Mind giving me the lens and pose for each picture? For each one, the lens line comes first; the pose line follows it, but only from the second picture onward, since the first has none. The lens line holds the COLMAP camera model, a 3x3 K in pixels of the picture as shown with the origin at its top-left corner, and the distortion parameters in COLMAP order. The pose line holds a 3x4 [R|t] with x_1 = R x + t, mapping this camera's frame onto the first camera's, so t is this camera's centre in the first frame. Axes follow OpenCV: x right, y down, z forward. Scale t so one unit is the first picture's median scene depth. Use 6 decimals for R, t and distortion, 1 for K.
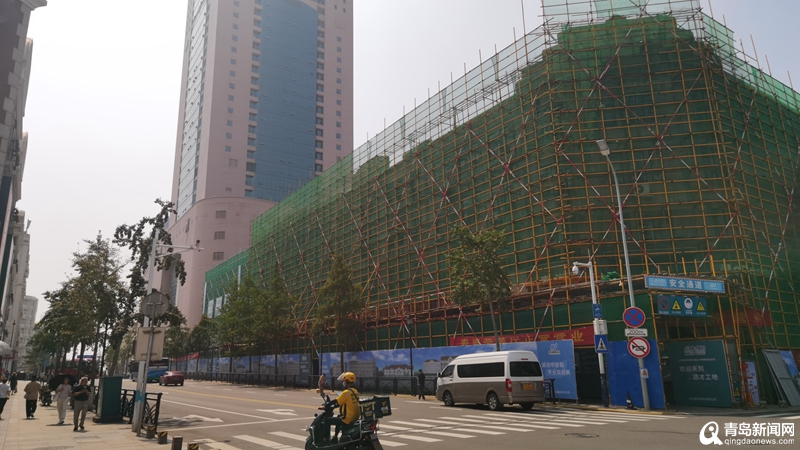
lens RADIAL K [[549.6, 0, 399.4], [0, 549.6, 226.8], [0, 0, 1]] dist [0.001174, -0.001398]
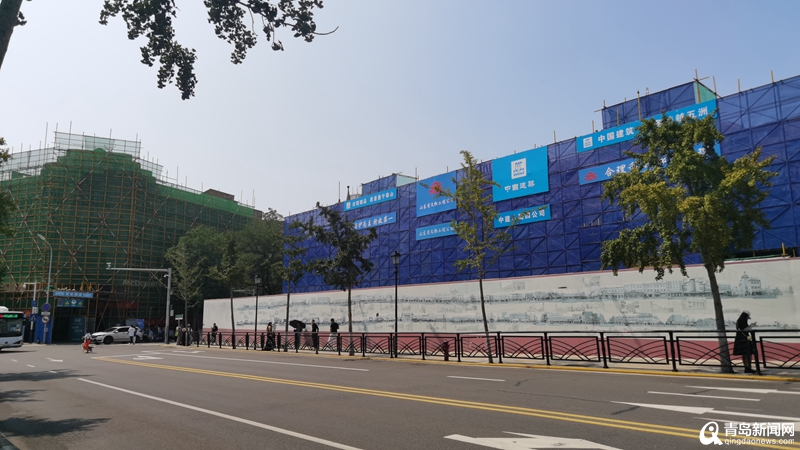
lens RADIAL K [[549.6, 0, 402.6], [0, 549.6, 229.5], [0, 0, 1]] dist [0.001174, -0.001398]
pose [[0.838079, 0.091089, 0.537890, 0.400999], [-0.142270, 0.988337, 0.054299, -0.526000], [-0.526671, -0.122032, 0.841264, -1.817962]]
